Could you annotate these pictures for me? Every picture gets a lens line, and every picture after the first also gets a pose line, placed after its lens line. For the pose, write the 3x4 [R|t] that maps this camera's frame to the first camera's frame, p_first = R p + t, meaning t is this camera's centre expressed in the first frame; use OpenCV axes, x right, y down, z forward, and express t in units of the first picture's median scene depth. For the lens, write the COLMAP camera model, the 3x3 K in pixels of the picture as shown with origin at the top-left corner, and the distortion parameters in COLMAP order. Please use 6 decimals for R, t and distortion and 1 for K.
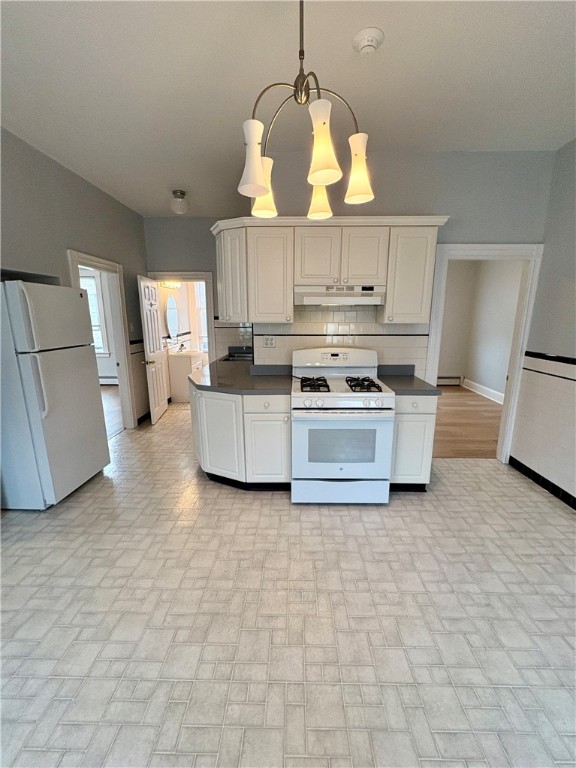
lens RADIAL K [[323.1, 0, 295.8], [0, 323.1, 385.0], [0, 0, 1]] dist [0.000570, 0.000657]
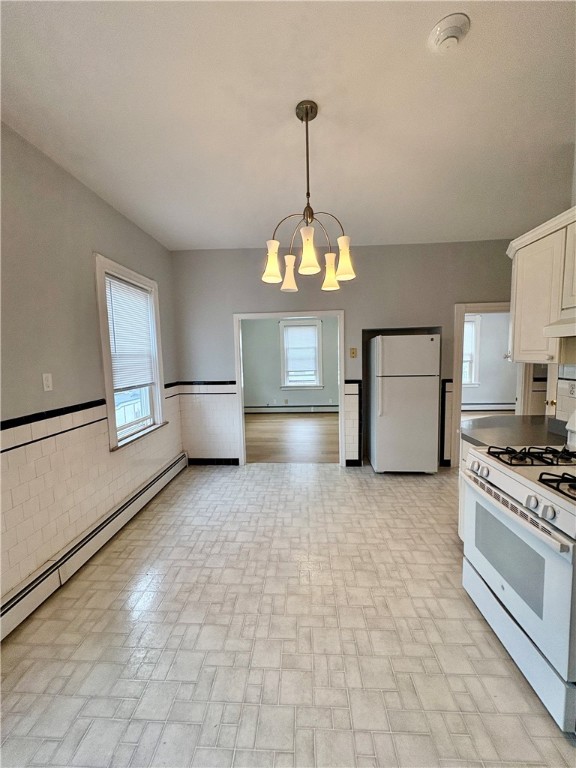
lens RADIAL K [[323.1, 0, 295.8], [0, 323.1, 385.0], [0, 0, 1]] dist [0.000570, 0.000657]
pose [[-0.048536, 0.092120, -0.994564, 1.051389], [-0.190042, 0.976697, 0.099739, -0.166094], [0.980575, 0.193850, -0.029899, 0.732994]]
